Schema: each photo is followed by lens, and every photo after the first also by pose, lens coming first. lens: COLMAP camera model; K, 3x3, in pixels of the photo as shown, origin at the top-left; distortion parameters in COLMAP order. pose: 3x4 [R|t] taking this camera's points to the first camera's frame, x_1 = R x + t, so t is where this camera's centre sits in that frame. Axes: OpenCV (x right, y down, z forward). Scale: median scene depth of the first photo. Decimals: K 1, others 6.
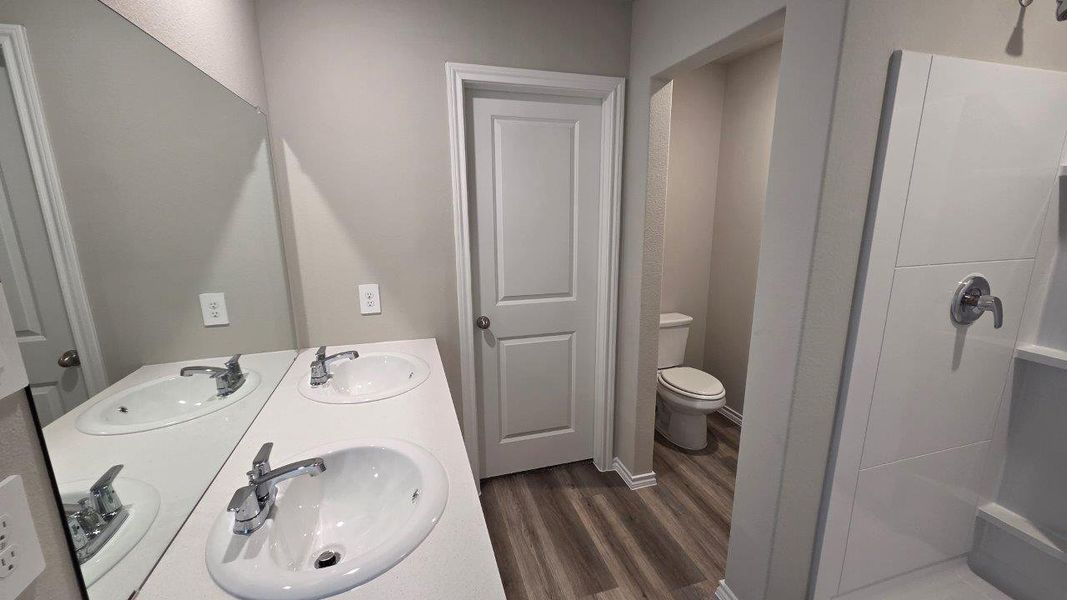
lens RADIAL K [[436.0, 0, 537.0], [0, 436.0, 302.9], [0, 0, 1]] dist [0.000396, 0.000080]
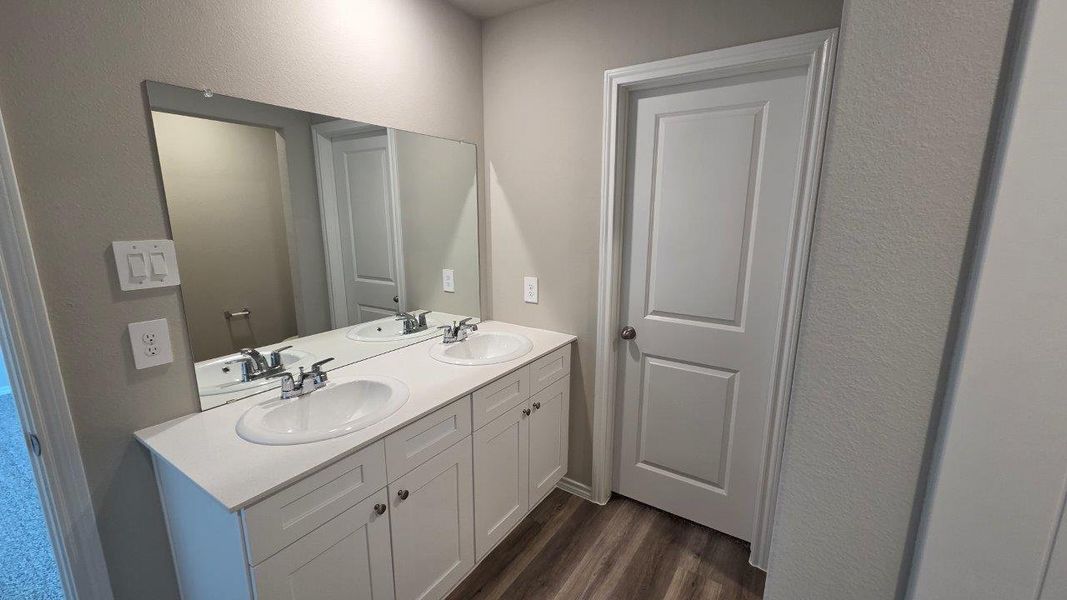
lens RADIAL K [[436.0, 0, 538.7], [0, 436.0, 301.5], [0, 0, 1]] dist [0.000396, 0.000080]
pose [[0.640750, 0.161764, -0.750514, 0.468279], [-0.170174, 0.983159, 0.066623, -0.054241], [0.748652, 0.085029, 0.657488, 0.221891]]
